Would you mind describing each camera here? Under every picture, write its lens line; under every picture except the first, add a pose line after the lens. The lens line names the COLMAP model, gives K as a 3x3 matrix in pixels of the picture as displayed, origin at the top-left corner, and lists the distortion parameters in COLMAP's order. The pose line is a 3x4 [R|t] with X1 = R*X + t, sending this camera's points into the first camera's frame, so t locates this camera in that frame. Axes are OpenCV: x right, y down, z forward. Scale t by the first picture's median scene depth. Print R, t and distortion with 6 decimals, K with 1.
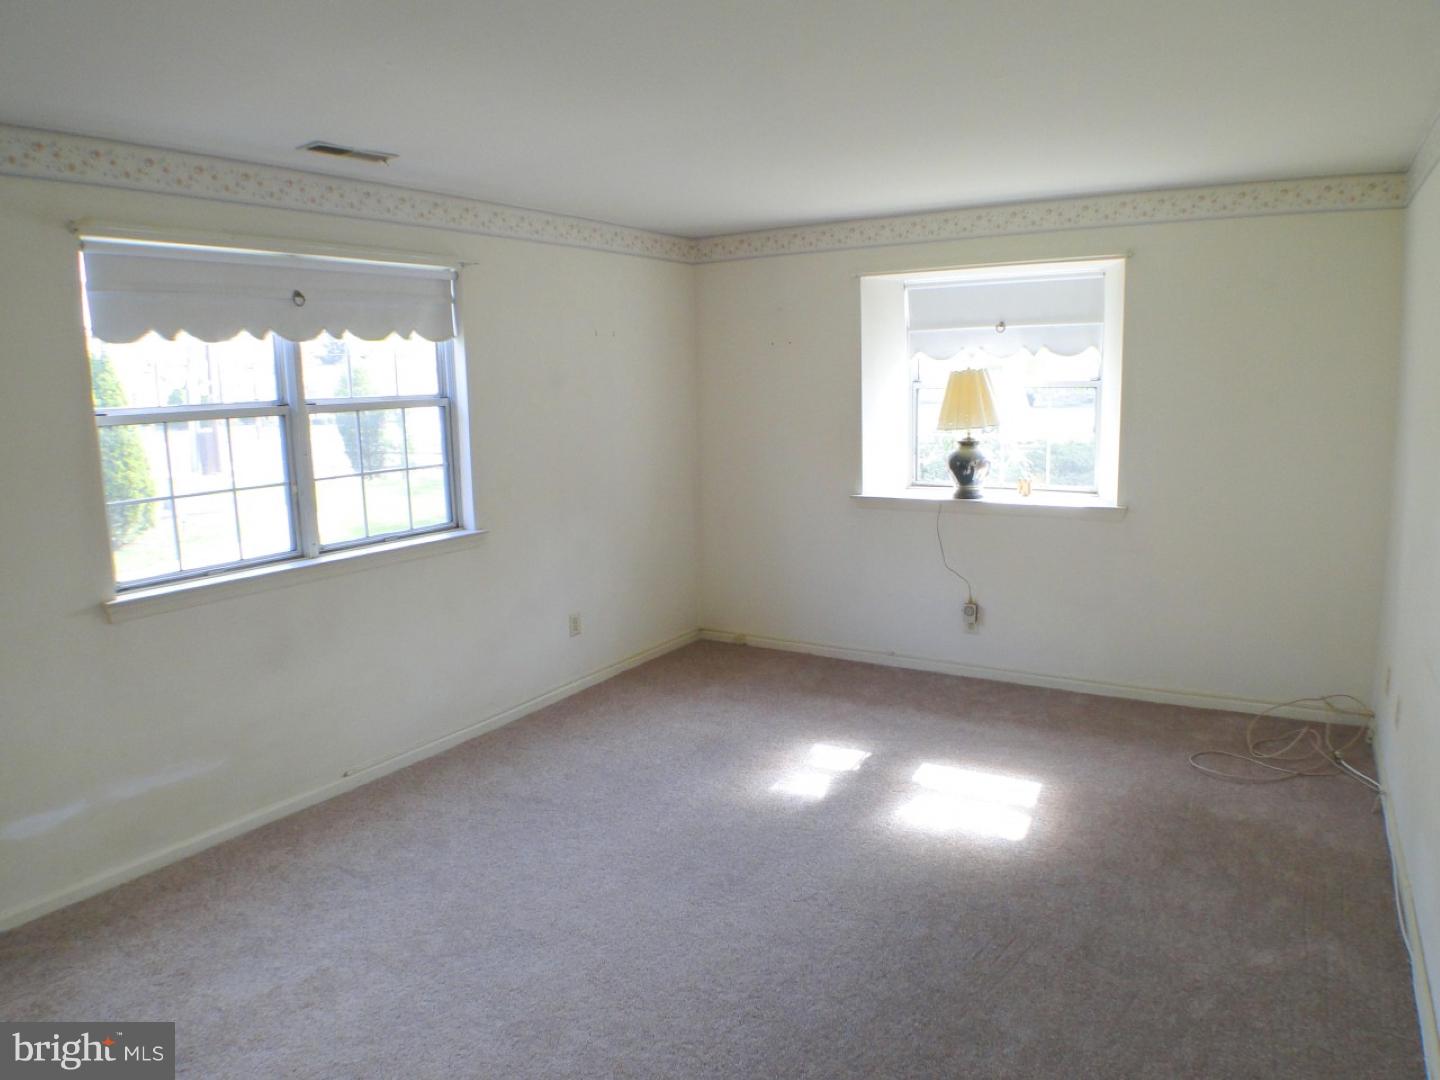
lens RADIAL K [[1032.4, 0, 684.6], [0, 1032.4, 537.9], [0, 0, 1]] dist [0.002969, 0.003121]
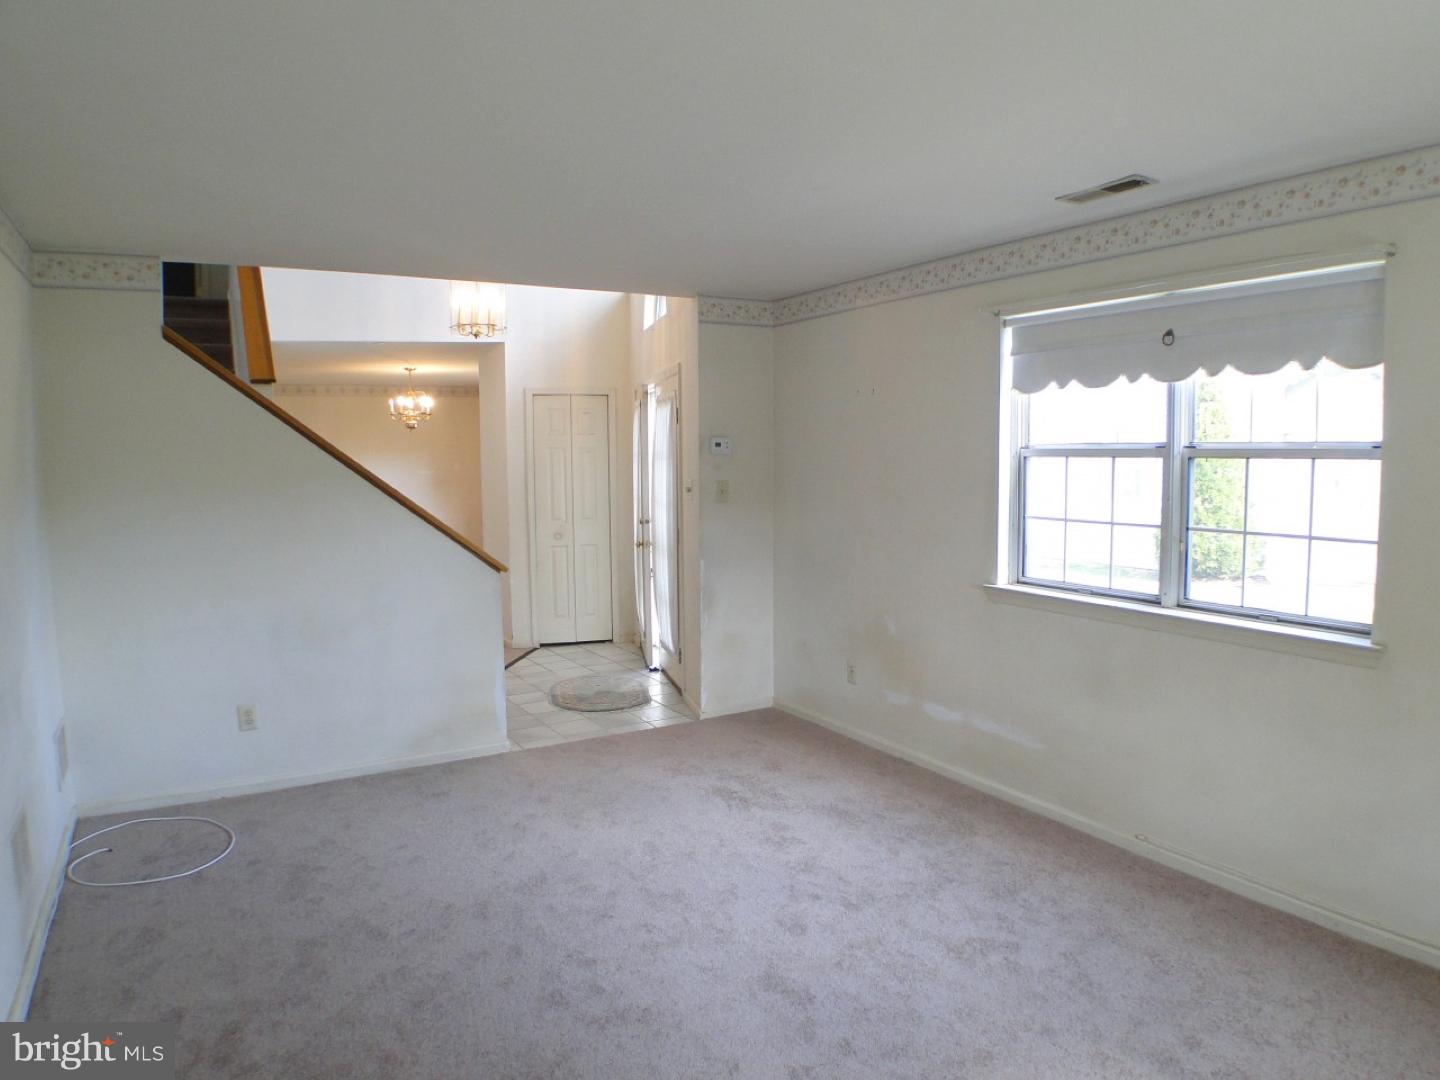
lens RADIAL K [[1032.4, 0, 684.6], [0, 1032.4, 537.9], [0, 0, 1]] dist [0.002969, 0.003121]
pose [[-0.447056, 0.132469, -0.884643, 0.696292], [-0.103917, 0.974586, 0.198451, -0.192825], [0.888450, 0.180648, -0.421929, 1.031394]]
